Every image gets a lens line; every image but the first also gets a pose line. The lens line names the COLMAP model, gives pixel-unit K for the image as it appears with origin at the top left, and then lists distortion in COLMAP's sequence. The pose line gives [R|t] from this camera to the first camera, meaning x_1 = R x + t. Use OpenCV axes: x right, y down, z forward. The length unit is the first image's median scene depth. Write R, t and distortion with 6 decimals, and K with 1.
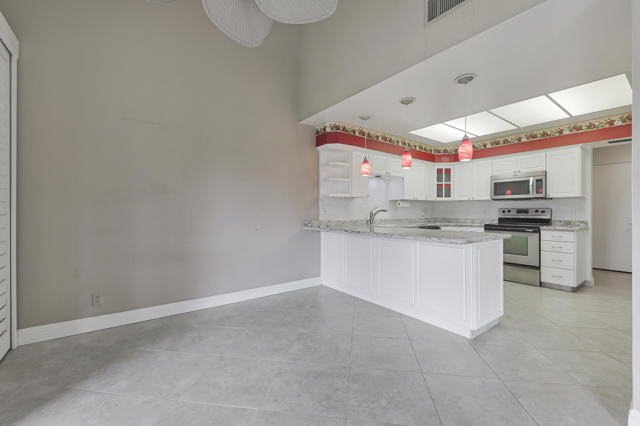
lens RADIAL K [[271.8, 0, 320.0], [0, 271.8, 213.0], [0, 0, 1]] dist [-0.000125, -0.000173]
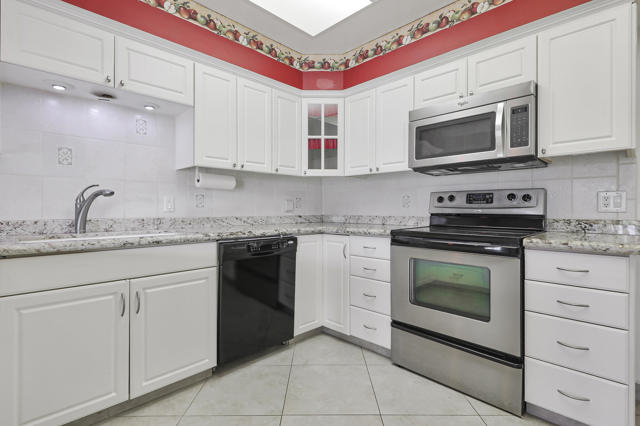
lens RADIAL K [[317.2, 0, 320.0], [0, 317.2, 213.0], [0, 0, 1]] dist [0.003045, 0.000507]
pose [[0.988367, -0.000542, 0.152090, 0.433907], [-0.000665, 0.999969, 0.007883, 0.013177], [-0.152089, -0.007892, 0.988335, 0.562647]]
